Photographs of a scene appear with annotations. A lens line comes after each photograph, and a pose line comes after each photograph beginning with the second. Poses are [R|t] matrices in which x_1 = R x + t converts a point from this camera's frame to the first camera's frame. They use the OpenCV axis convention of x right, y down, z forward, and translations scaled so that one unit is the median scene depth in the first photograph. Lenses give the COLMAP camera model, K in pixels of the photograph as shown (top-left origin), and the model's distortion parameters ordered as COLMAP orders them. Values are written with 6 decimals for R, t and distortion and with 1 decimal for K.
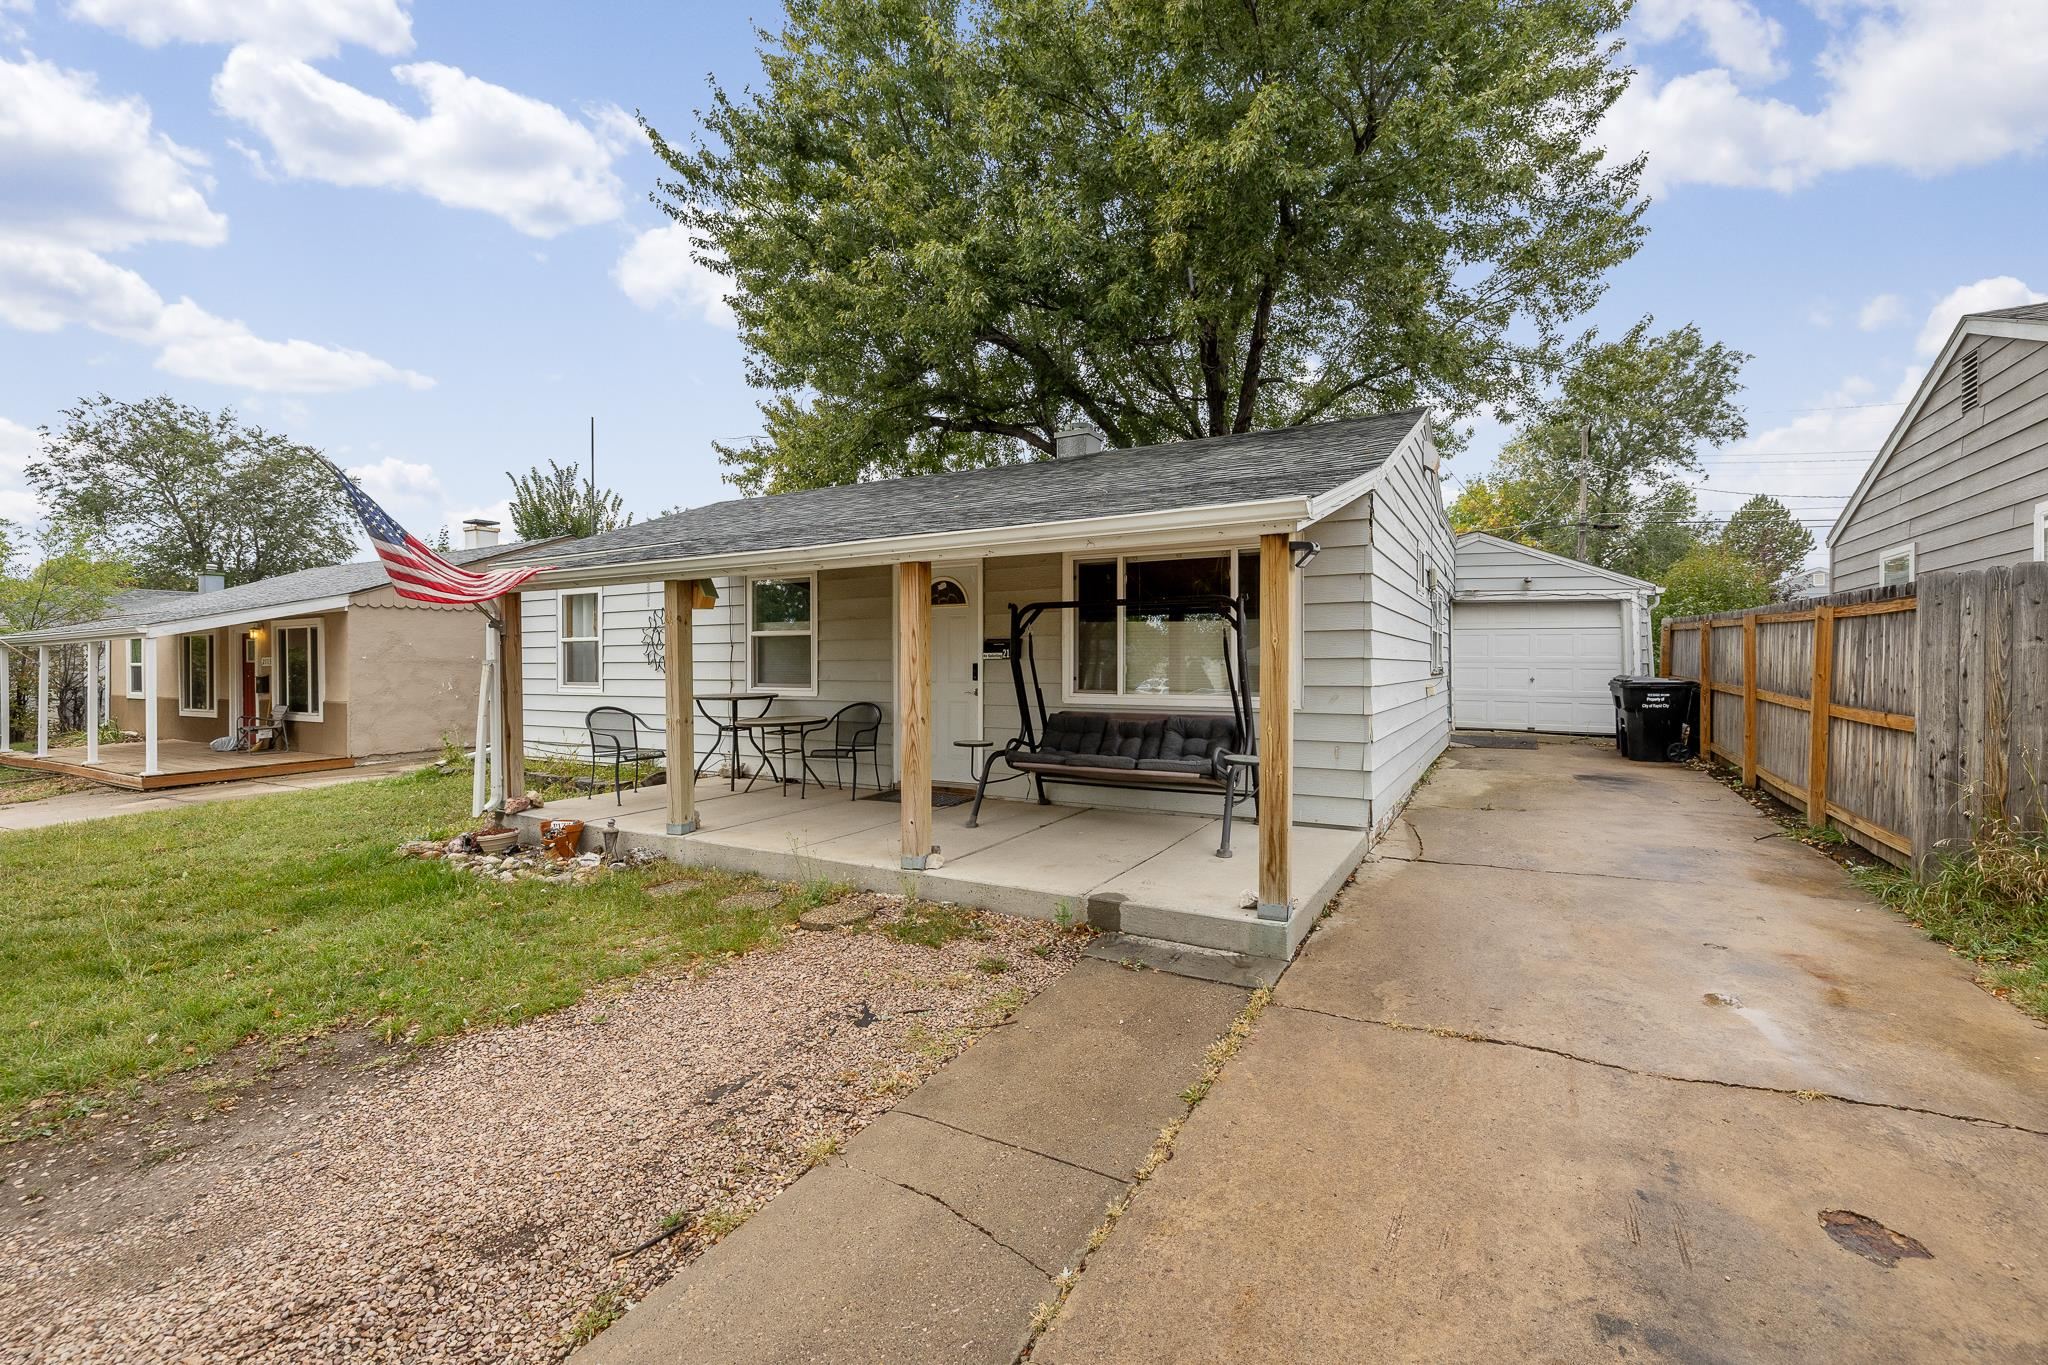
lens RADIAL K [[867.4, 0, 1017.8], [0, 867.4, 674.7], [0, 0, 1]] dist [0.003133, -0.000111]
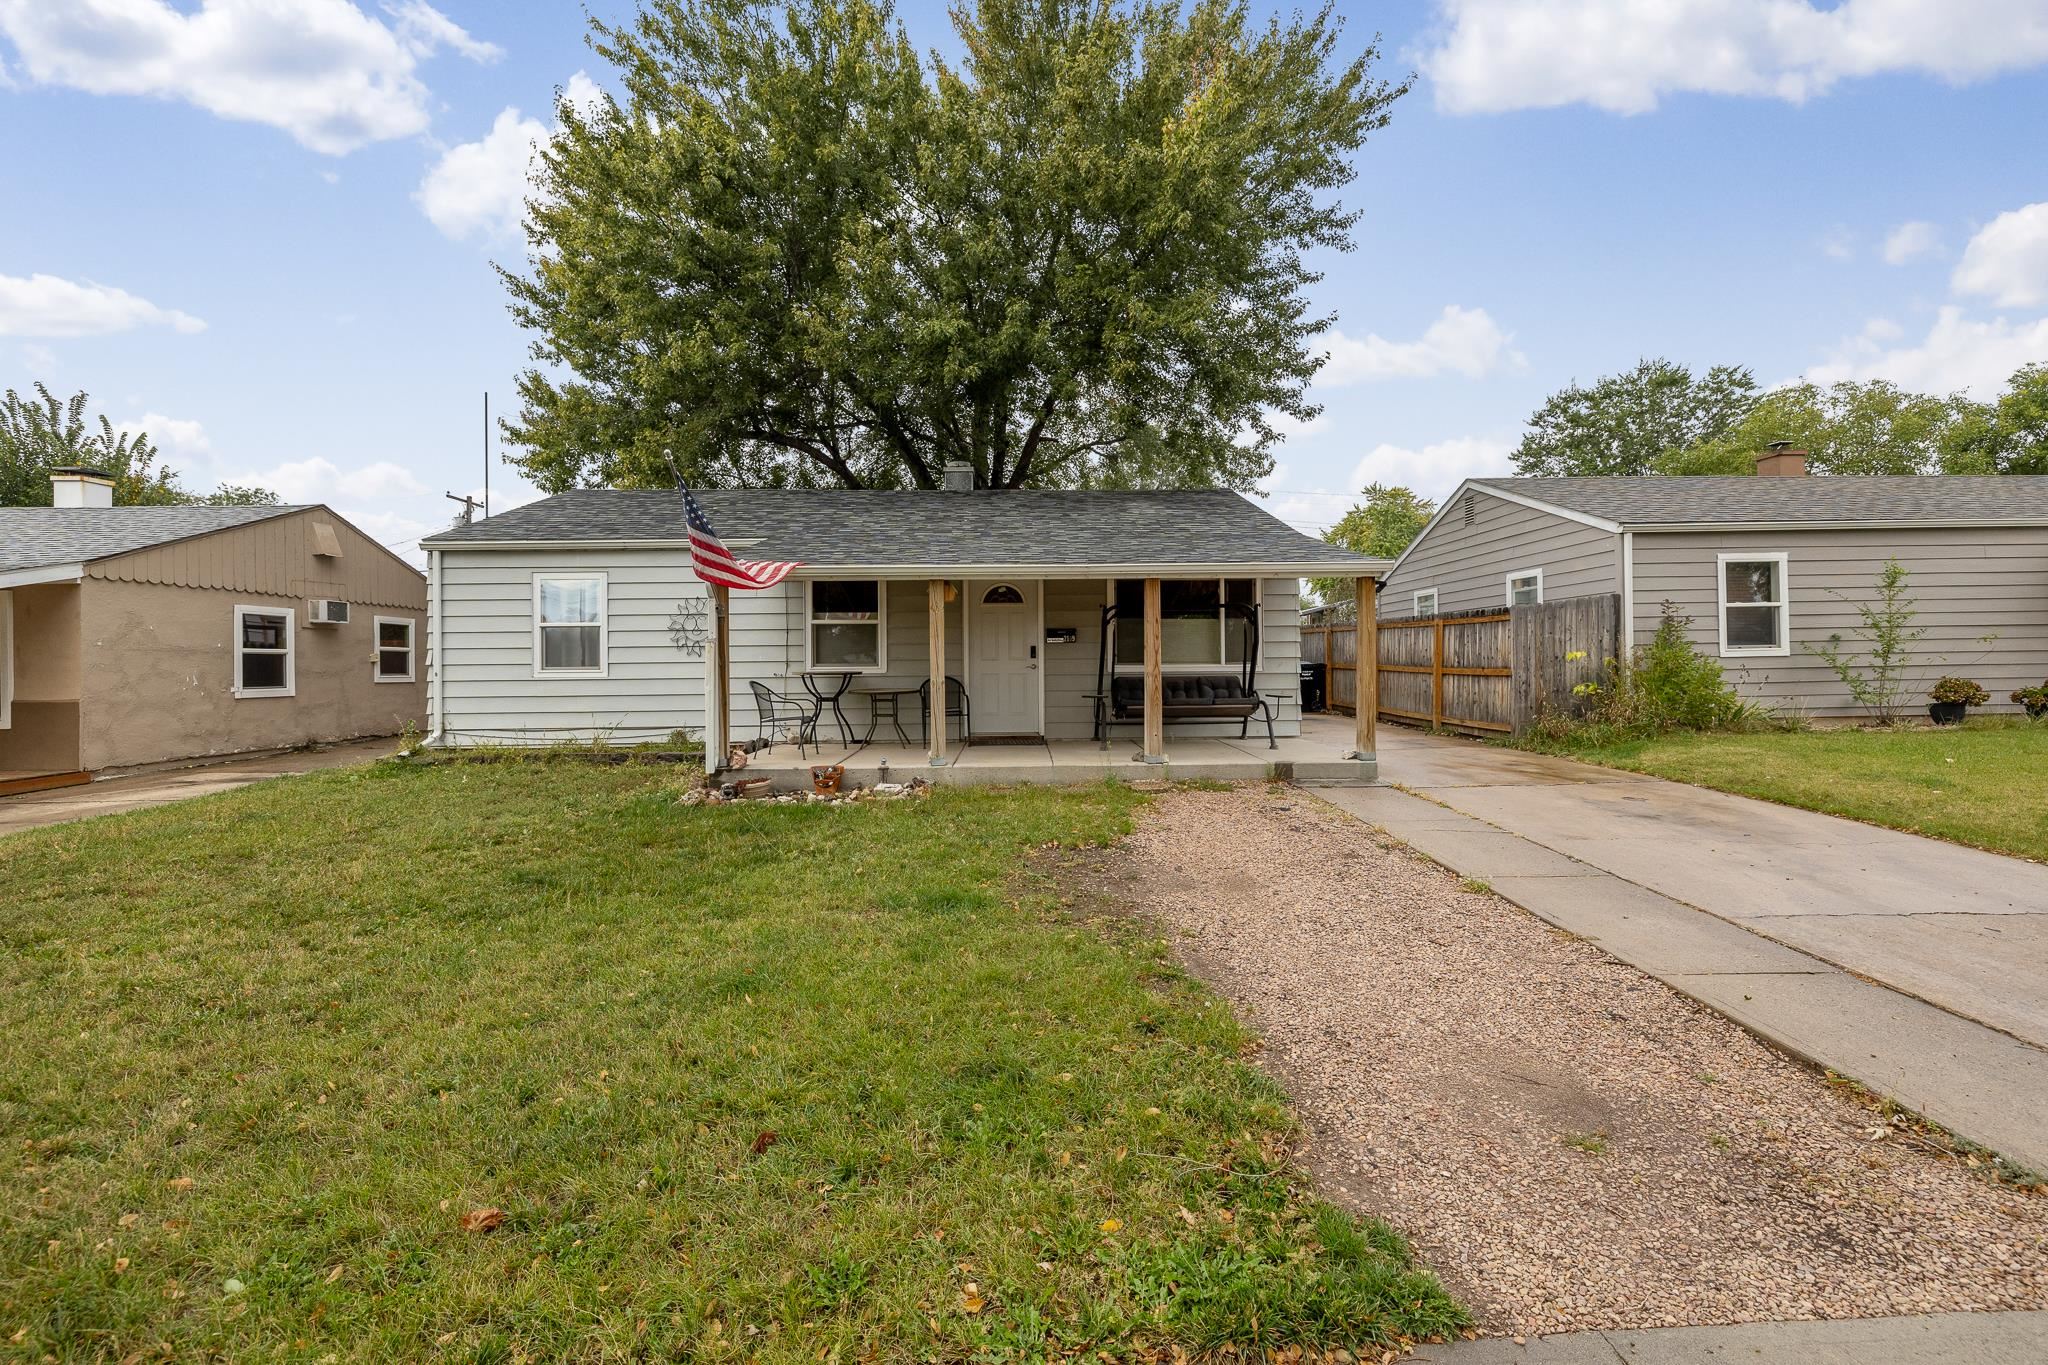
lens RADIAL K [[867.4, 0, 1026.6], [0, 867.4, 675.8], [0, 0, 1]] dist [0.003133, -0.000111]
pose [[0.857525, -0.009528, 0.514354, -0.677295], [0.012292, 0.999923, -0.001971, 0.032788], [-0.514295, 0.008013, 0.857576, -0.168551]]
